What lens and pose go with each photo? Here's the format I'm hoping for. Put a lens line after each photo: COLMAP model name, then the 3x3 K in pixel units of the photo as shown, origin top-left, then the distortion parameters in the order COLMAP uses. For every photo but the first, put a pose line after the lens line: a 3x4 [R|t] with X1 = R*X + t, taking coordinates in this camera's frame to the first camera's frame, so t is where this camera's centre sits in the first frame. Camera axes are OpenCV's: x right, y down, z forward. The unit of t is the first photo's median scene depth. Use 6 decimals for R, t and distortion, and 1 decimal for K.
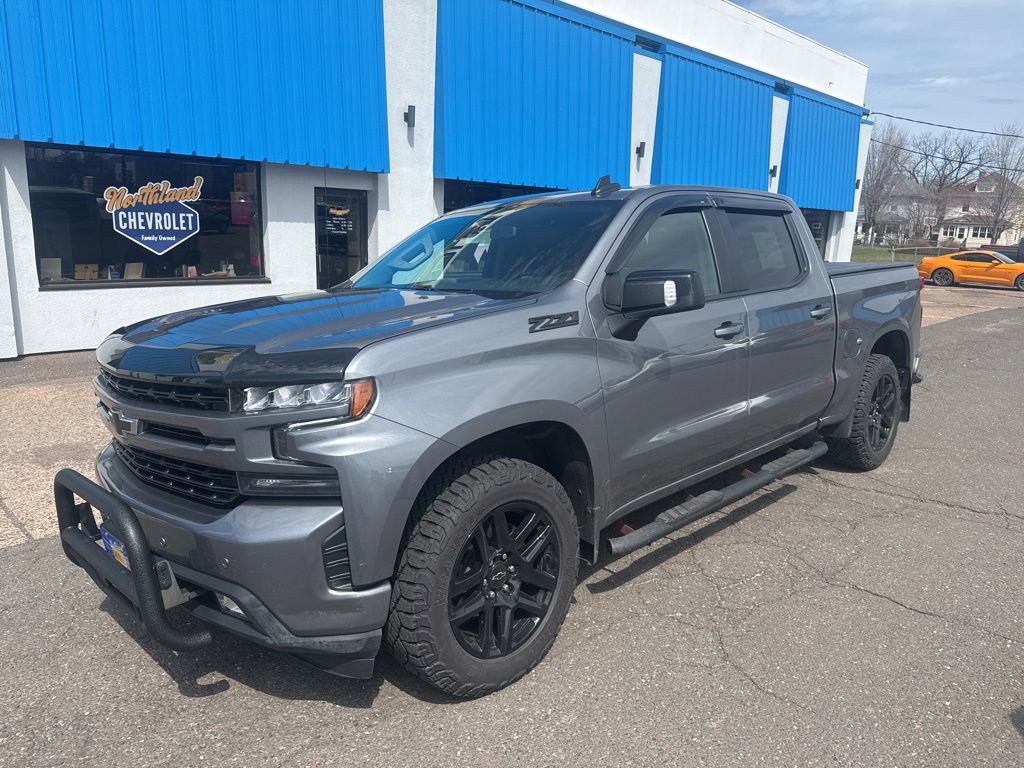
lens RADIAL K [[723.3, 0, 511.7], [0, 723.3, 384.3], [0, 0, 1]] dist [0.037518, -0.042062]
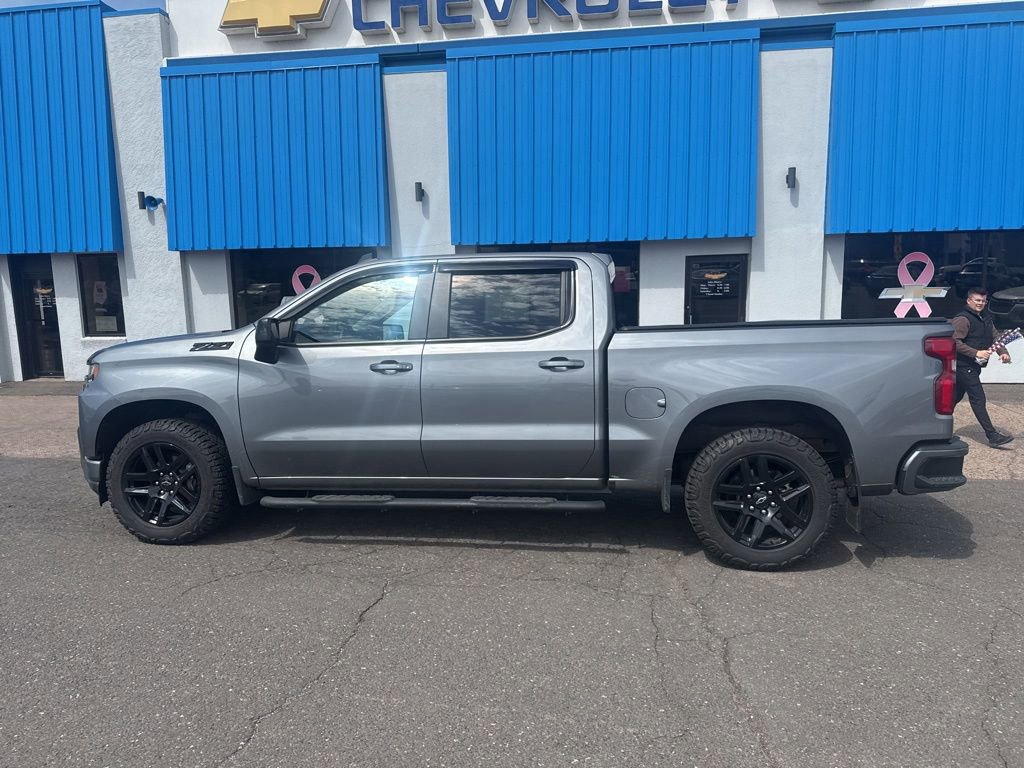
lens RADIAL K [[723.3, 0, 514.4], [0, 723.3, 379.8], [0, 0, 1]] dist [0.037518, -0.042062]
pose [[0.589966, 0.064118, -0.804878, 1.141046], [-0.139472, 0.989950, -0.023370, -0.041529], [0.795291, 0.126045, 0.592980, 0.338363]]
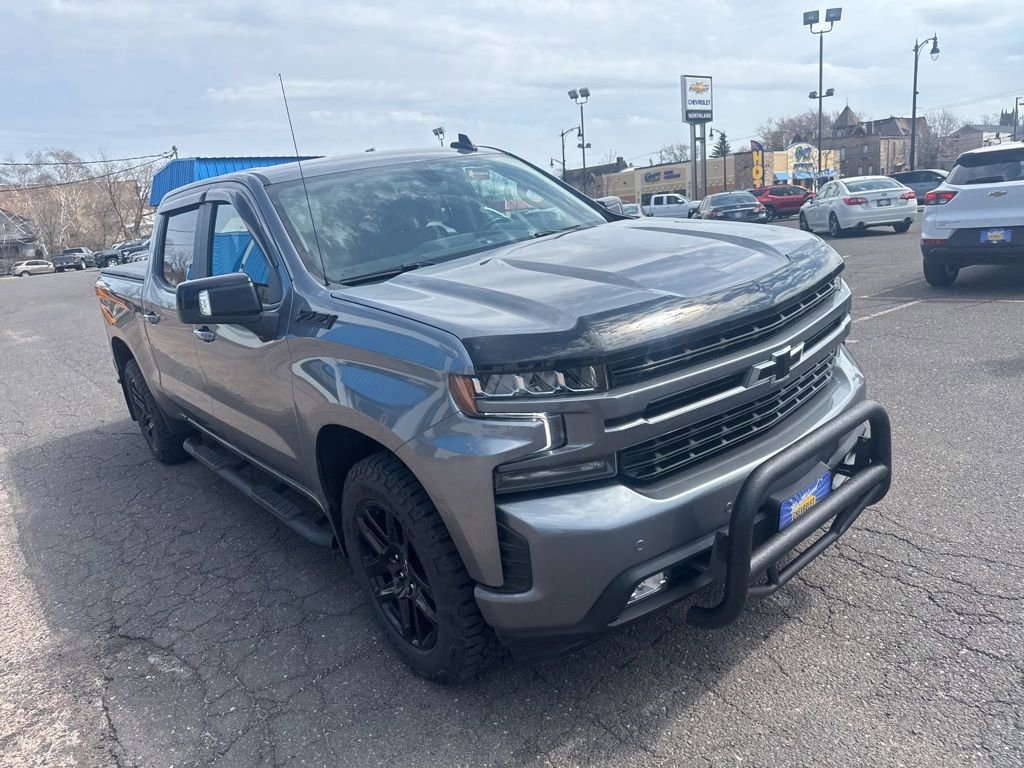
lens RADIAL K [[723.3, 0, 514.1], [0, 723.3, 385.0], [0, 0, 1]] dist [0.037518, -0.042062]
pose [[0.092634, -0.272934, 0.957563, -0.820267], [0.310925, 0.921536, 0.232587, -0.132991], [-0.945909, 0.276184, 0.170228, 0.672288]]
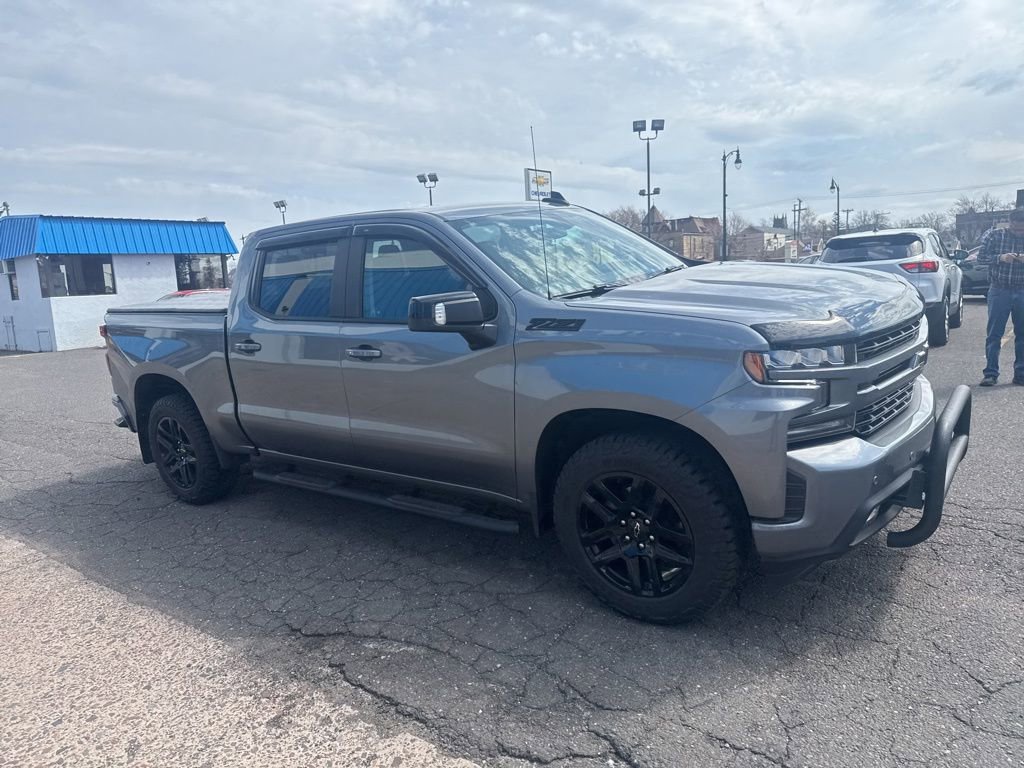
lens RADIAL K [[723.3, 0, 510.9], [0, 723.3, 385.7], [0, 0, 1]] dist [0.037518, -0.042062]
pose [[-0.141592, -0.170354, 0.975157, -0.949230], [0.272785, 0.940228, 0.203860, -0.194986], [-0.951599, 0.294873, -0.086659, 1.028946]]
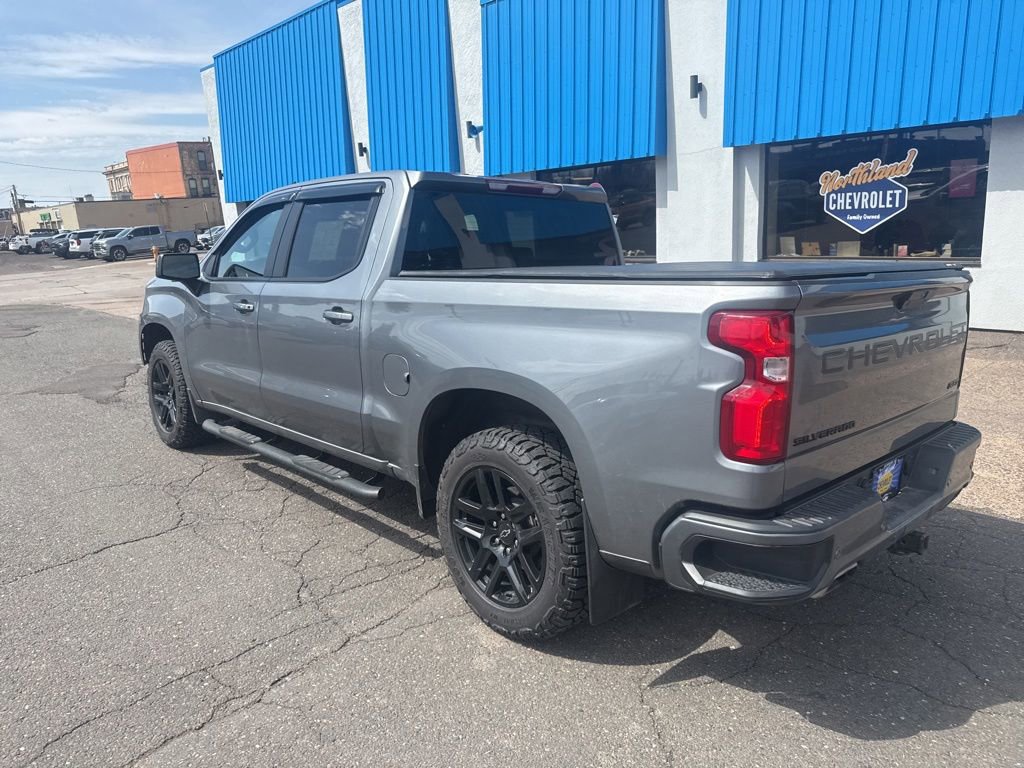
lens RADIAL K [[723.3, 0, 514.6], [0, 723.3, 376.9], [0, 0, 1]] dist [0.037518, -0.042062]
pose [[-0.035141, 0.192243, -0.980718, 1.180497], [-0.165112, 0.966721, 0.195416, -0.213768], [0.985649, 0.168796, -0.002229, 1.158378]]
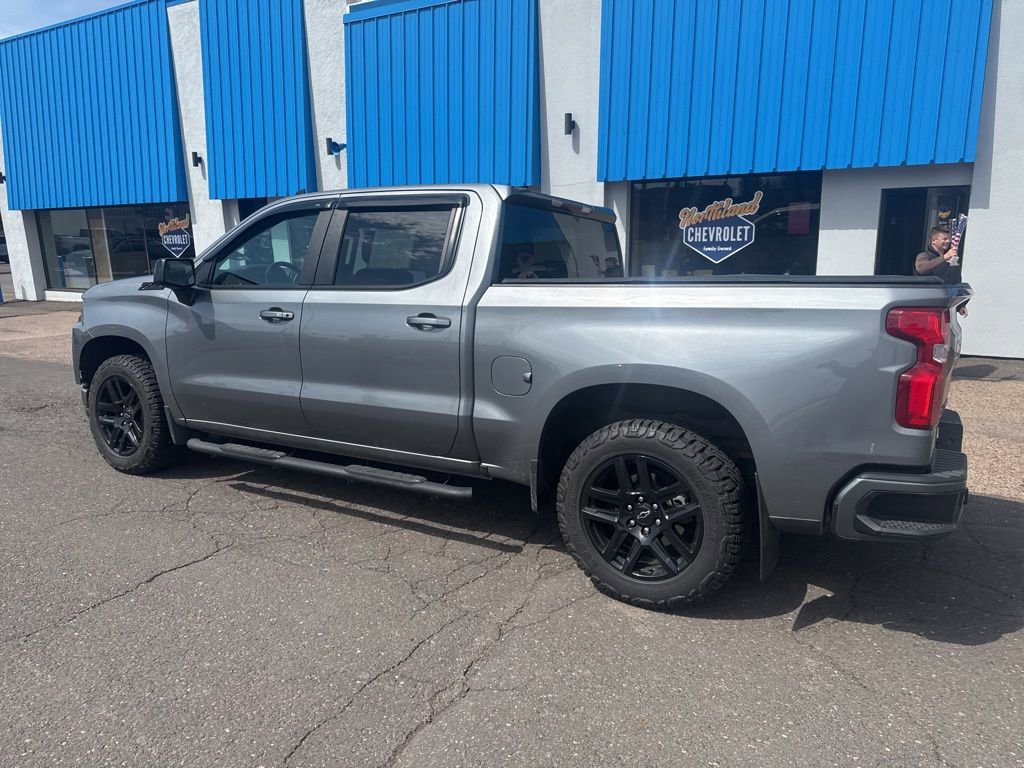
lens RADIAL K [[723.3, 0, 514.9], [0, 723.3, 383.6], [0, 0, 1]] dist [0.037518, -0.042062]
pose [[0.247435, 0.164451, -0.954847, 1.204291], [-0.187368, 0.975010, 0.119370, -0.139715], [0.950615, 0.149372, 0.272064, 0.840473]]
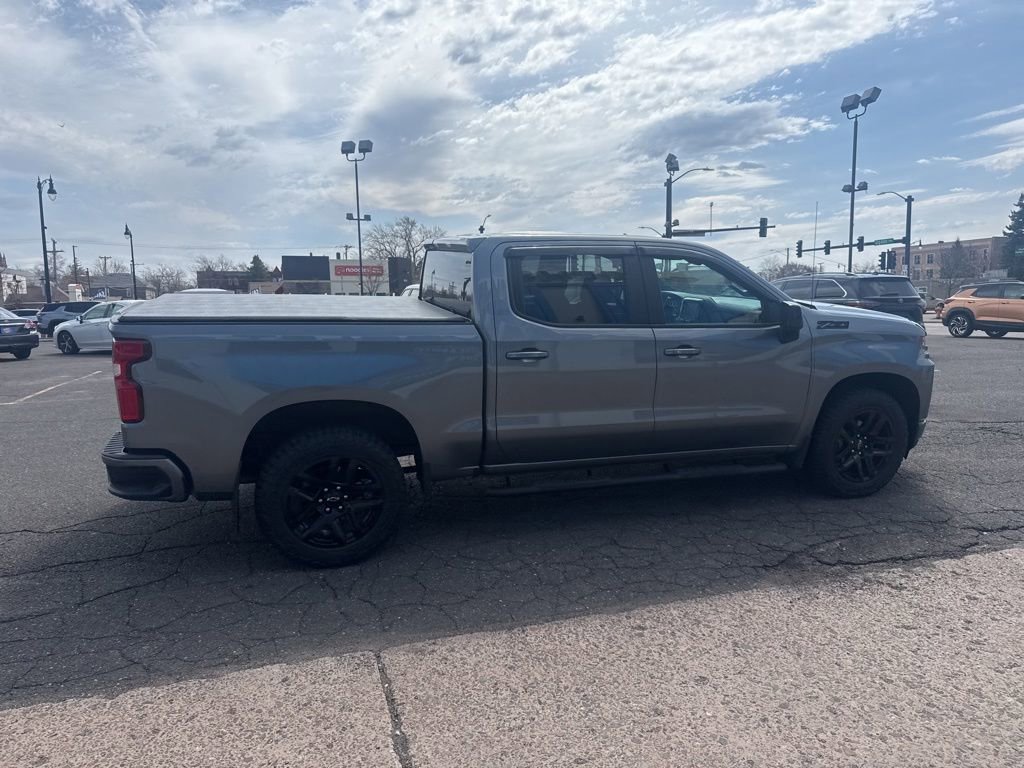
lens RADIAL K [[723.3, 0, 527.9], [0, 723.3, 382.9], [0, 0, 1]] dist [0.037518, -0.042062]
pose [[-0.904744, -0.070296, 0.420115, -0.313995], [0.076674, 0.943302, 0.322960, -0.420273], [-0.418998, 0.324408, -0.848057, 2.122768]]
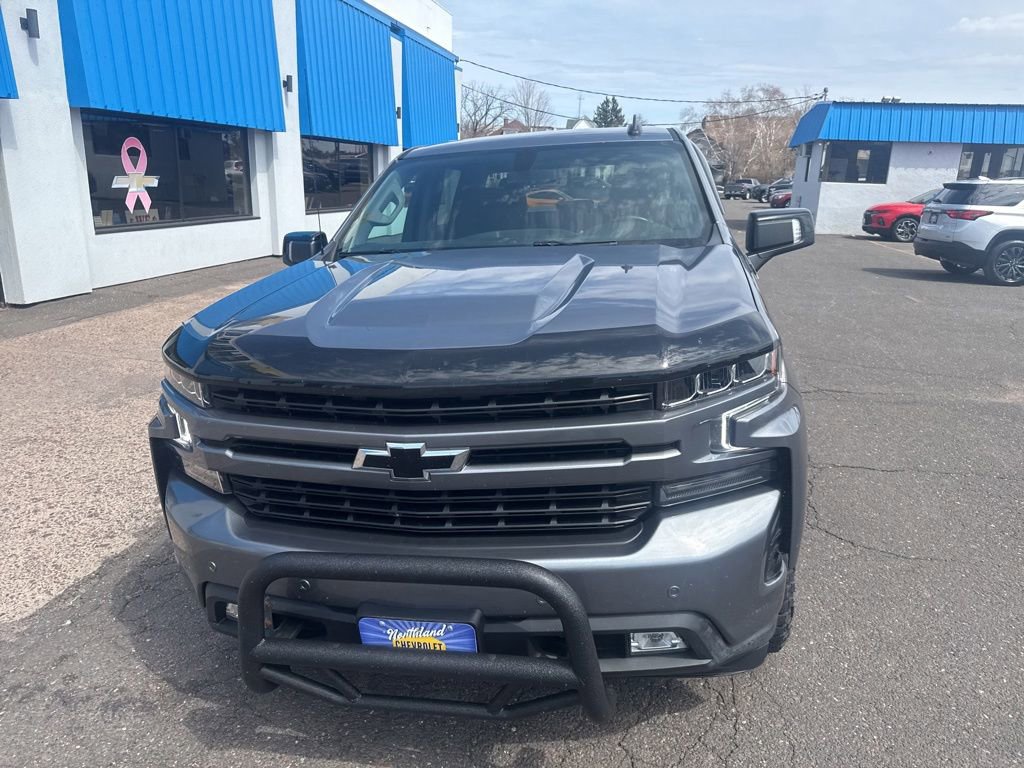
lens RADIAL K [[723.3, 0, 511.2], [0, 723.3, 380.0], [0, 0, 1]] dist [0.037518, -0.042062]
pose [[0.829494, -0.165683, 0.533374, -0.471130], [0.128014, 0.985963, 0.107185, -0.050006], [-0.543646, -0.020630, 0.839061, 0.209756]]
